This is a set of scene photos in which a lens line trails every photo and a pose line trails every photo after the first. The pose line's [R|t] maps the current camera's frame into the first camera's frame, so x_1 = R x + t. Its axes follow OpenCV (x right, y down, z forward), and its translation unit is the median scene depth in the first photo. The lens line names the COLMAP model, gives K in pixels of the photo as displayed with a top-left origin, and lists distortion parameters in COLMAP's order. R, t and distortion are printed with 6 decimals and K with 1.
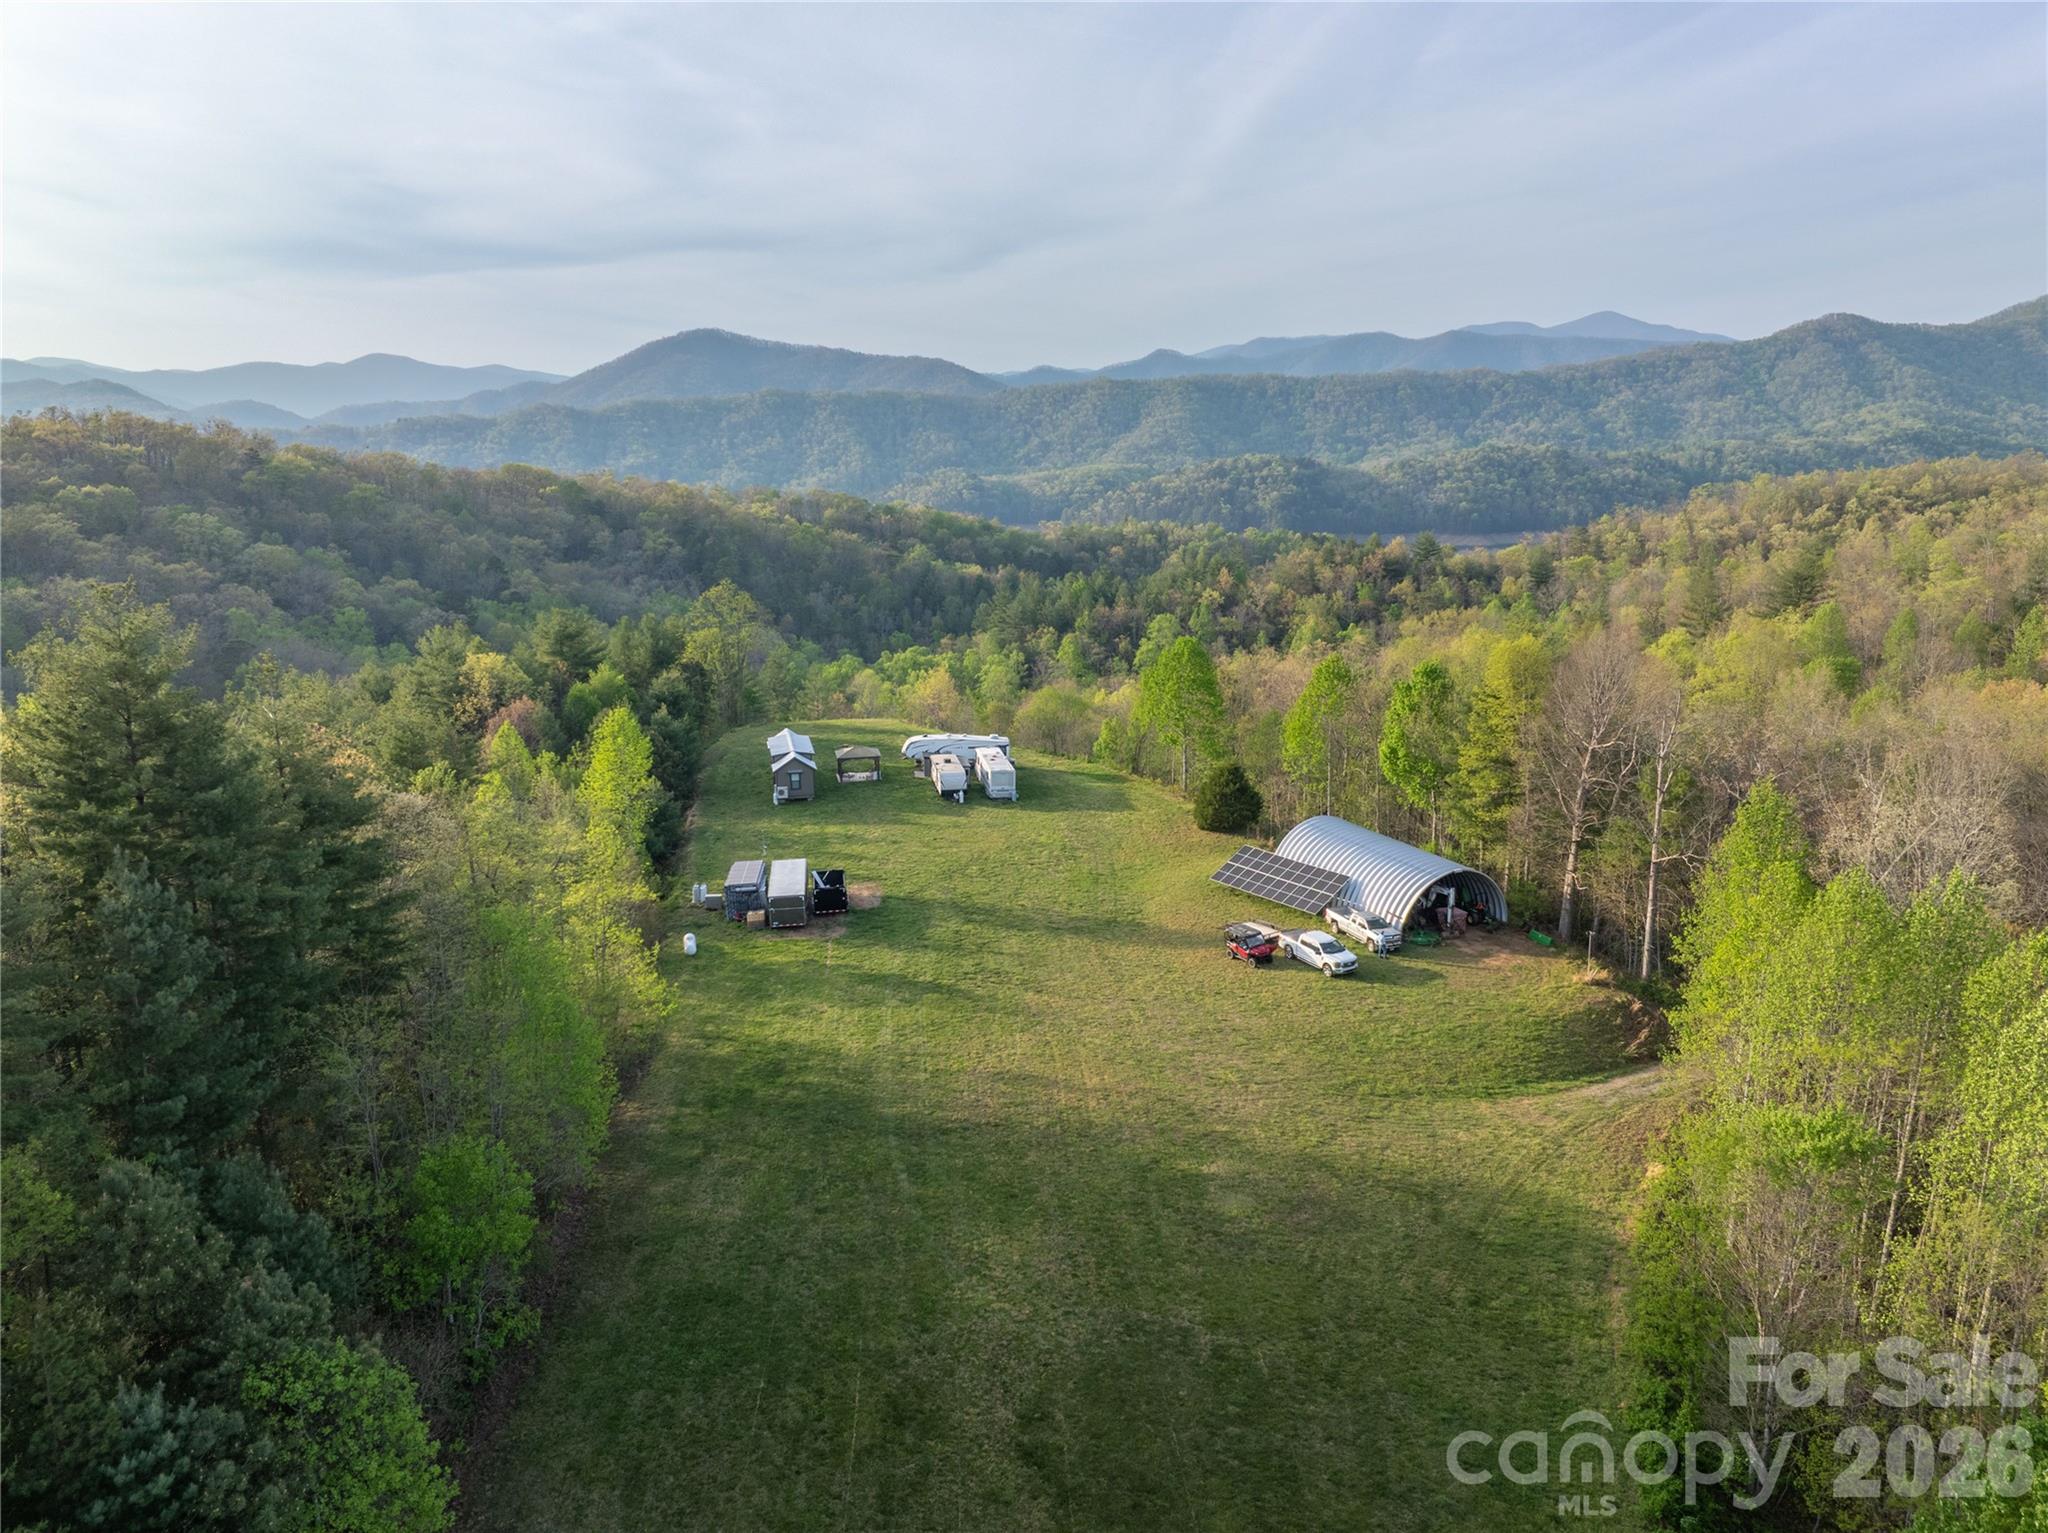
lens RADIAL K [[1441.6, 0, 1024.0], [0, 1441.6, 770.1], [0, 0, 1]] dist [-0.042659, 0.005777]
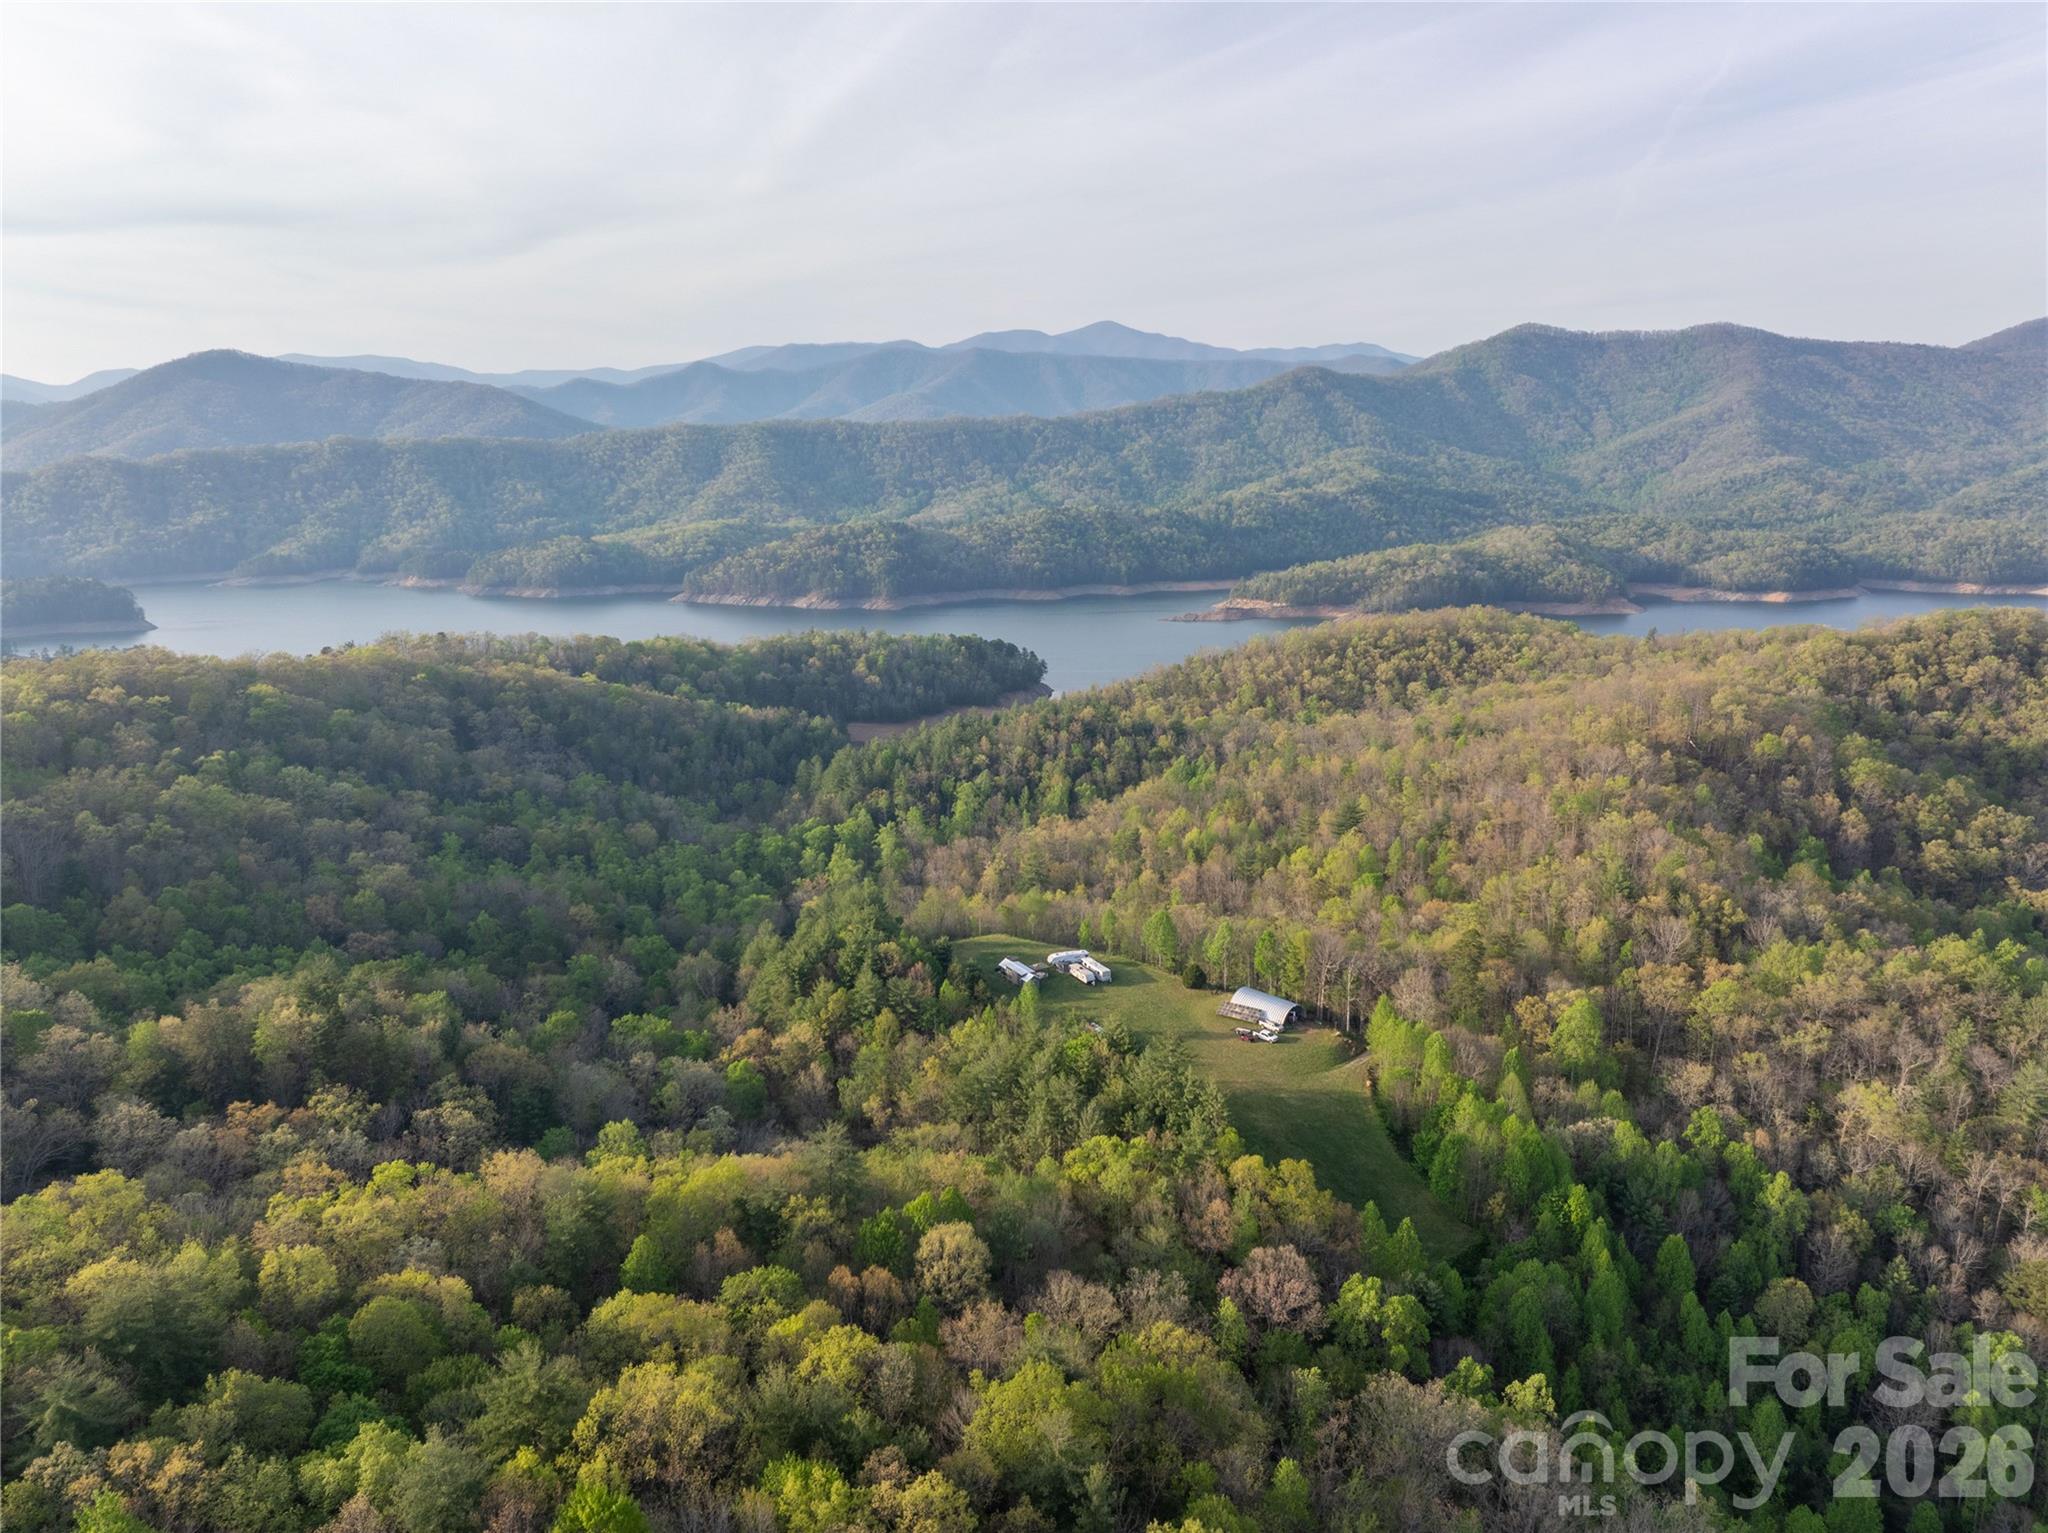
lens RADIAL K [[1441.6, 0, 1027.1], [0, 1441.6, 773.3], [0, 0, 1]] dist [-0.042659, 0.005777]
pose [[0.948117, -0.073180, 0.309384, -0.245588], [0.070396, 0.997315, 0.020168, -0.110649], [-0.310029, 0.002658, 0.950723, -0.383679]]
